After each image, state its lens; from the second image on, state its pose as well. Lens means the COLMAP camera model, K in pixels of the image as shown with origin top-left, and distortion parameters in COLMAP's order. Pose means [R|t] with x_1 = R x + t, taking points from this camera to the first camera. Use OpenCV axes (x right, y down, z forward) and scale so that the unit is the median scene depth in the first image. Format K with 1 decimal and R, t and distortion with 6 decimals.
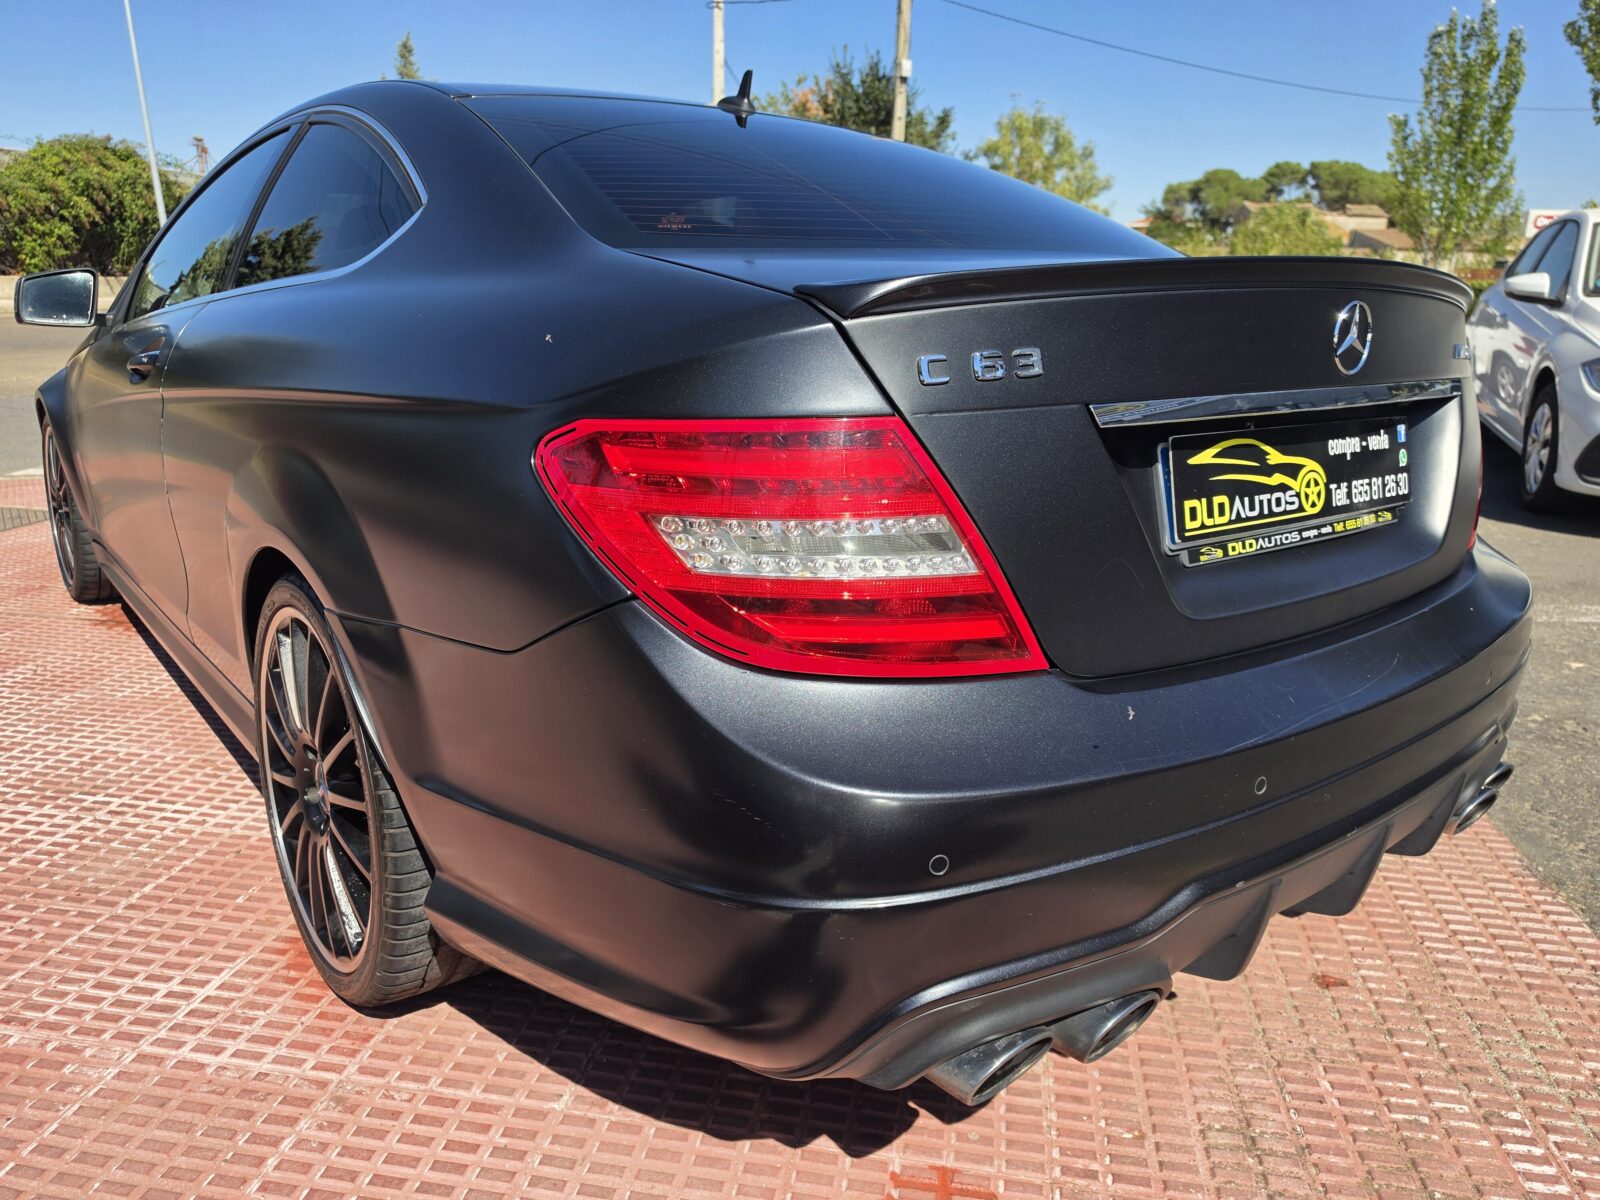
lens RADIAL K [[1091.2, 0, 800.0], [0, 1091.2, 600.0], [0, 0, 1]] dist [0.005846, -0.011311]
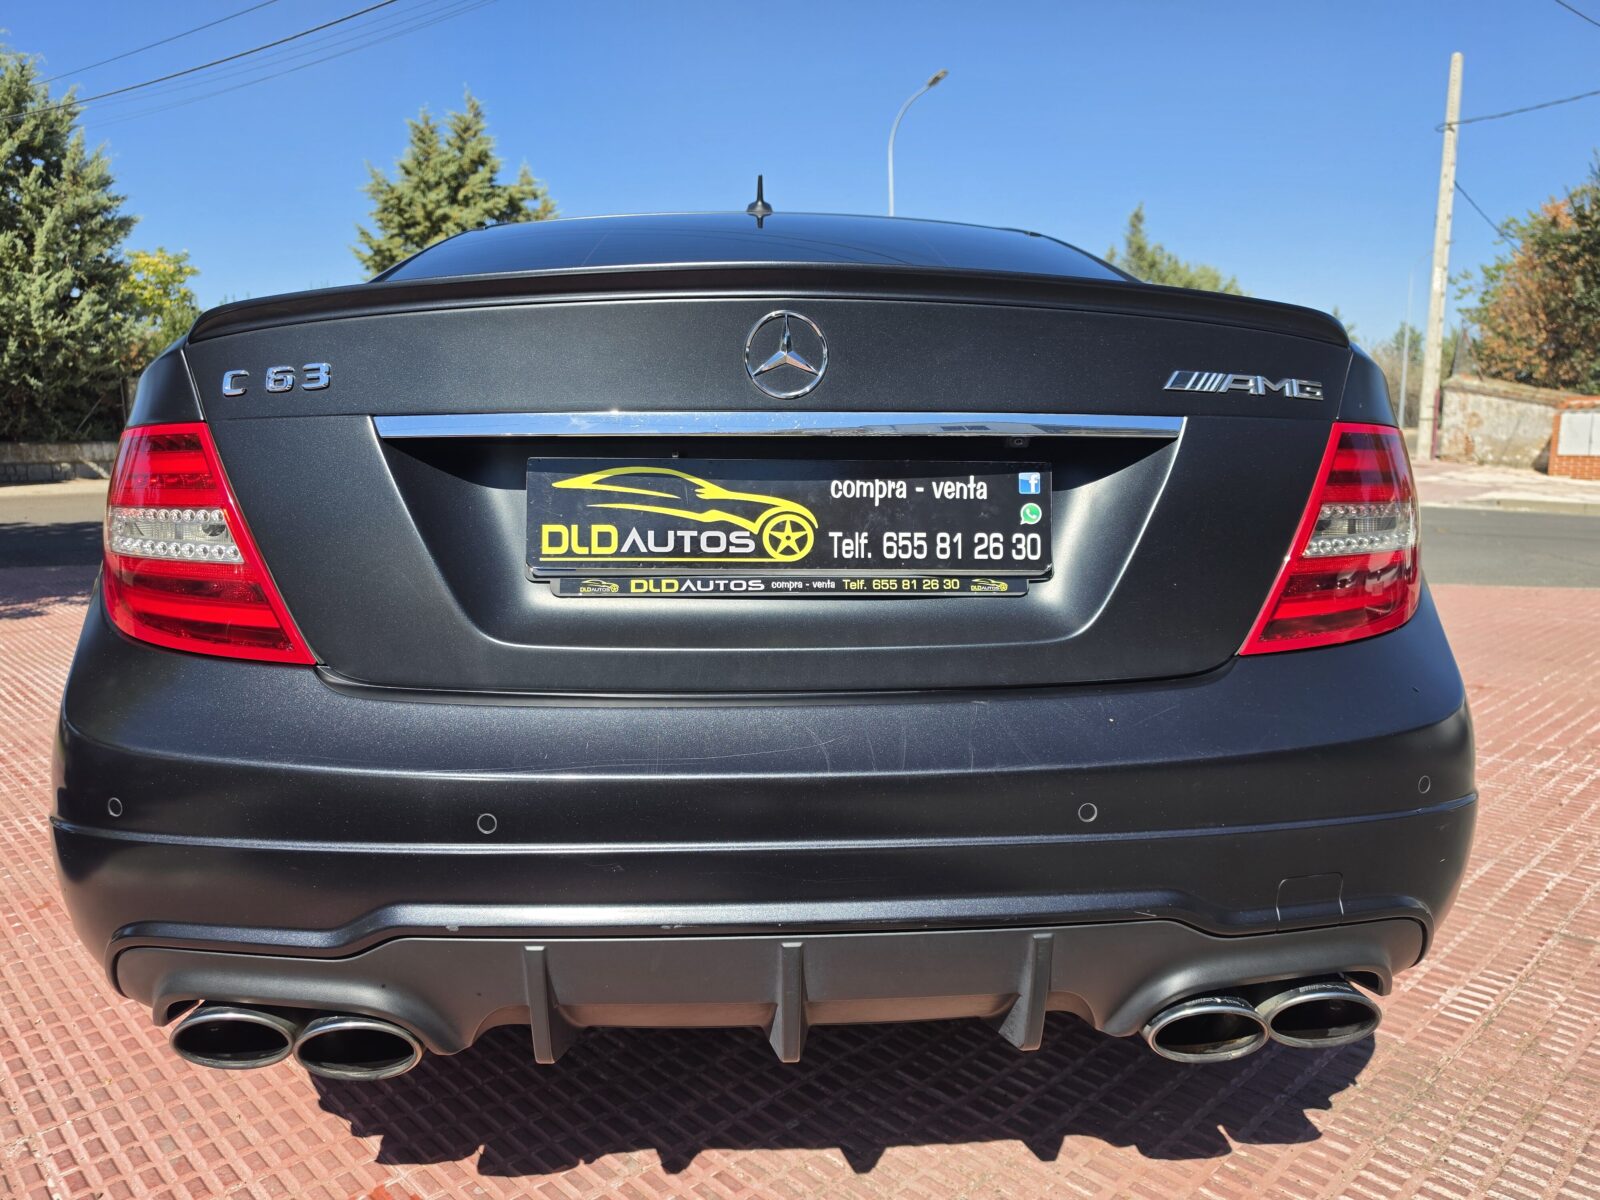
lens RADIAL K [[1048.3, 0, 800.0], [0, 1048.3, 600.0], [0, 0, 1]] dist [0.112202, -0.125497]
pose [[0.826068, 0.070330, -0.559164, 0.965053], [-0.137465, 0.987360, -0.078894, 0.015389], [0.546548, 0.142037, 0.825294, 0.331523]]
